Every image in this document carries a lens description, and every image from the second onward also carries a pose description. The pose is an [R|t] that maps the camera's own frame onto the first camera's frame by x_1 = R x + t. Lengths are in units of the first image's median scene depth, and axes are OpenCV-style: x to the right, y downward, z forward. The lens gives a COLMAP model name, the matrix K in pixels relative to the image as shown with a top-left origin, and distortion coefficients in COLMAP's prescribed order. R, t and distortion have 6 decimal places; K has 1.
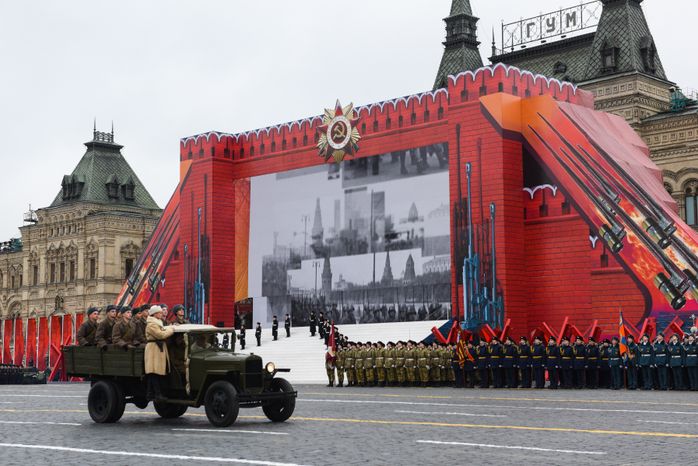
lens RADIAL K [[1157.6, 0, 349.0], [0, 1157.6, 233.0], [0, 0, 1]] dist [0.164531, -0.048907]
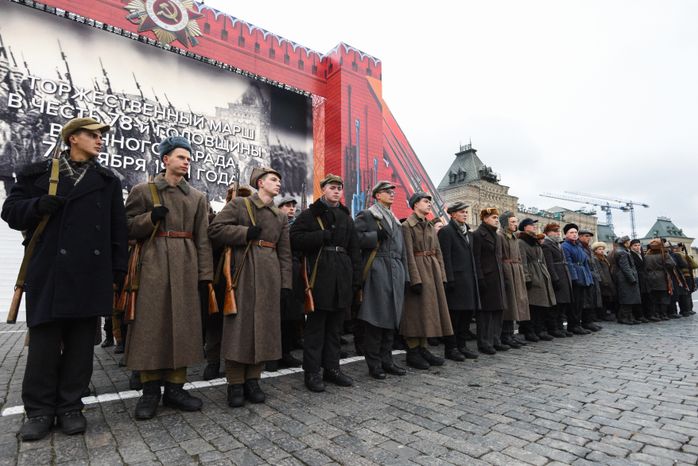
lens RADIAL K [[374.8, 0, 349.0], [0, 374.8, 233.0], [0, 0, 1]] dist [-0.022106, -0.001748]
pose [[0.145133, 0.129301, 0.980927, -0.276870], [-0.115959, 0.986814, -0.112921, 0.106336], [-0.982593, -0.097359, 0.158213, 0.938952]]
